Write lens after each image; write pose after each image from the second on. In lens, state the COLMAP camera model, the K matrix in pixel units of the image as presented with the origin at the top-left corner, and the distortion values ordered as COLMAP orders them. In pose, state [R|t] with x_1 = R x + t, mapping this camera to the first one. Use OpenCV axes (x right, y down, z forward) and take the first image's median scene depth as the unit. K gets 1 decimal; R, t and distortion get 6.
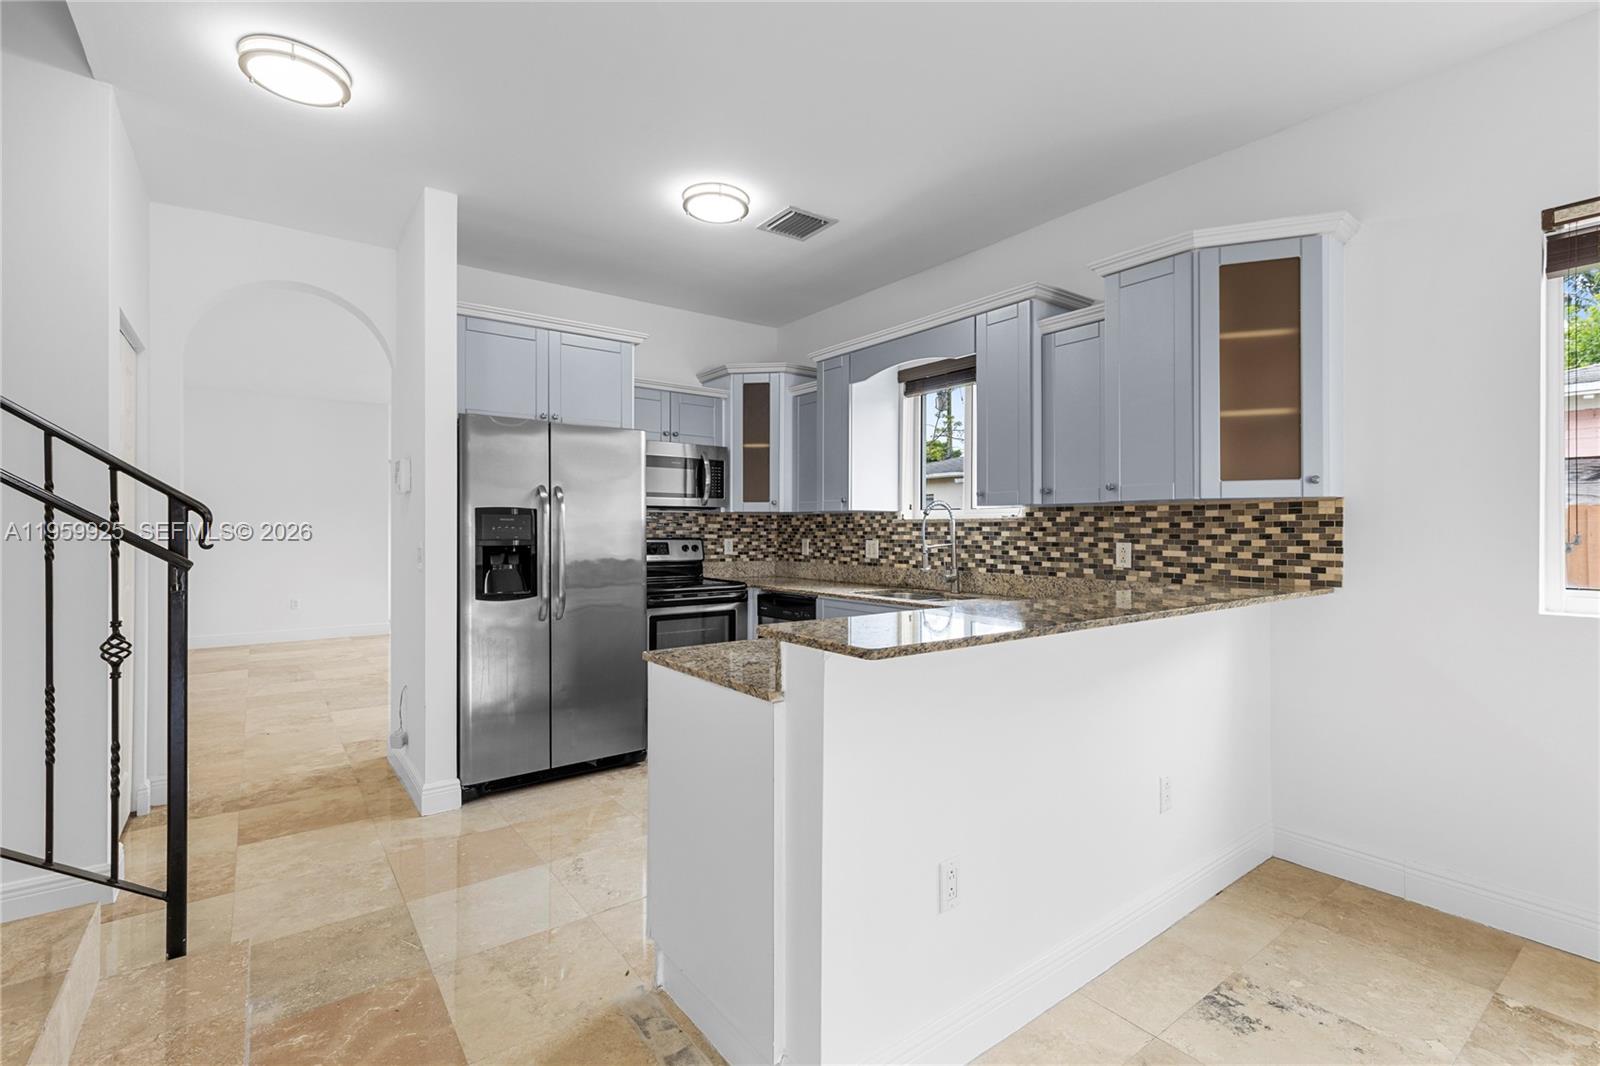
lens RADIAL K [[708.1, 0, 803.3], [0, 708.1, 528.8], [0, 0, 1]] dist [-0.002075, -0.001048]
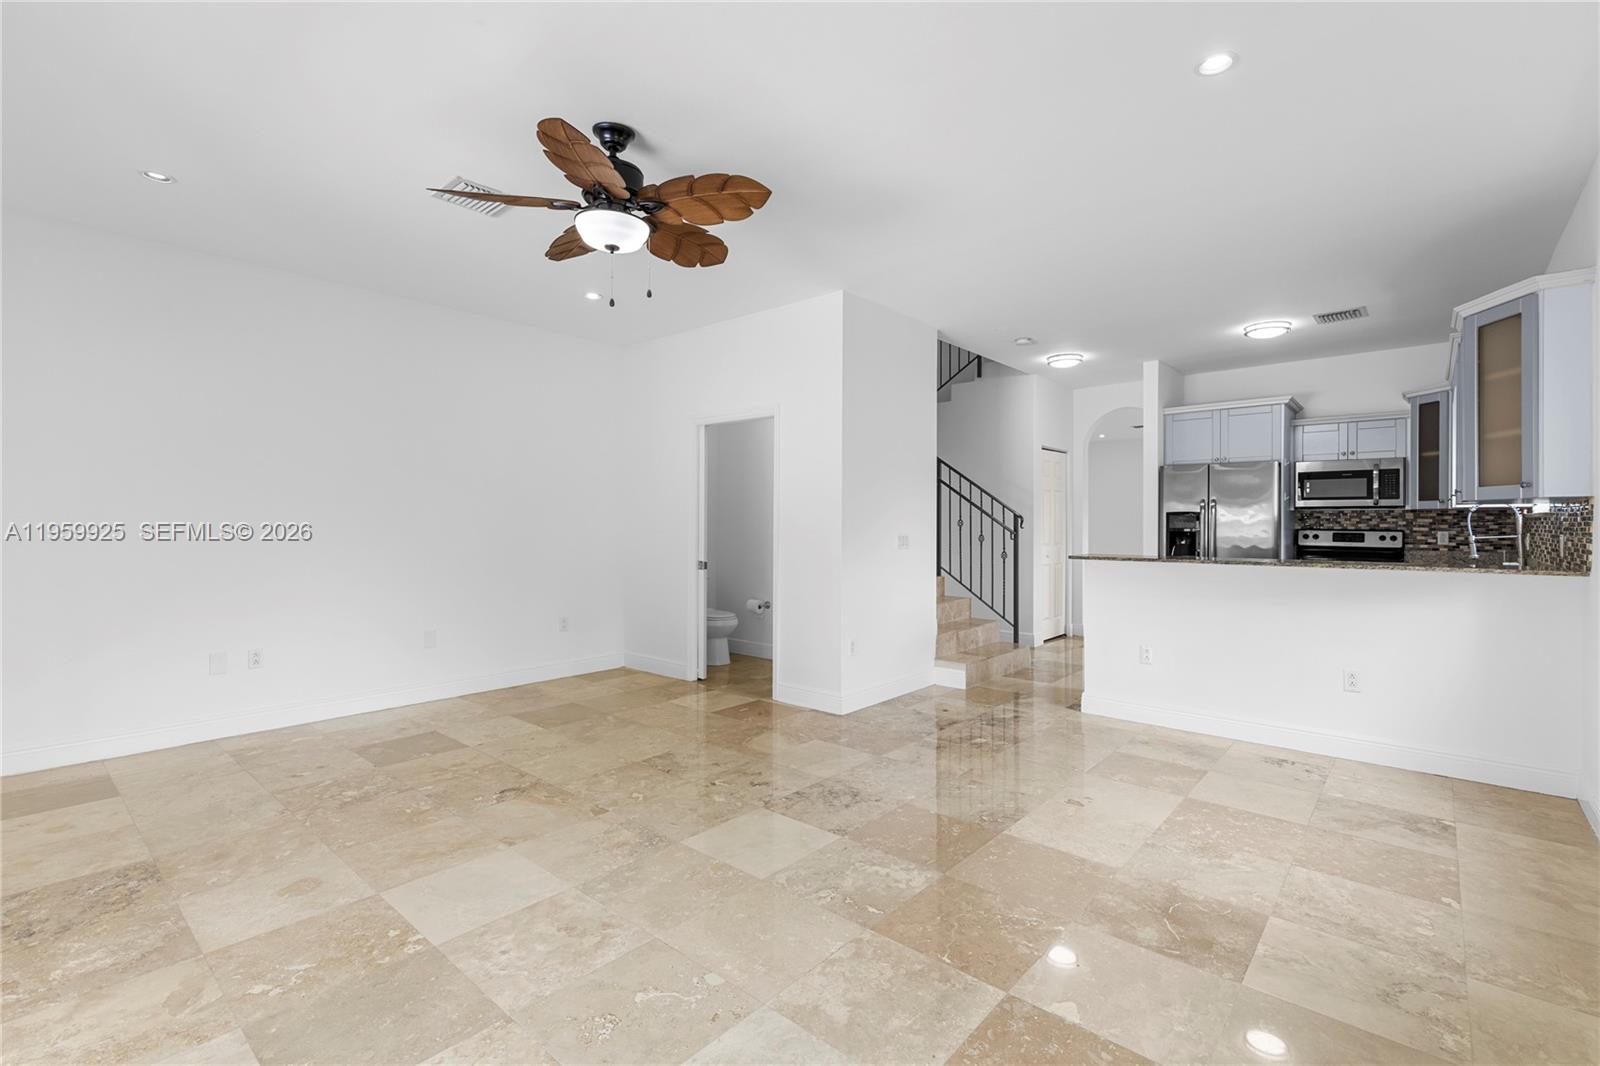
lens RADIAL K [[708.1, 0, 801.4], [0, 708.1, 527.3], [0, 0, 1]] dist [-0.002075, -0.001048]
pose [[0.204028, 0.005211, -0.978951, 0.890494], [0.001144, 0.999984, 0.005561, -0.000456], [0.978964, -0.002255, 0.204019, -0.292854]]
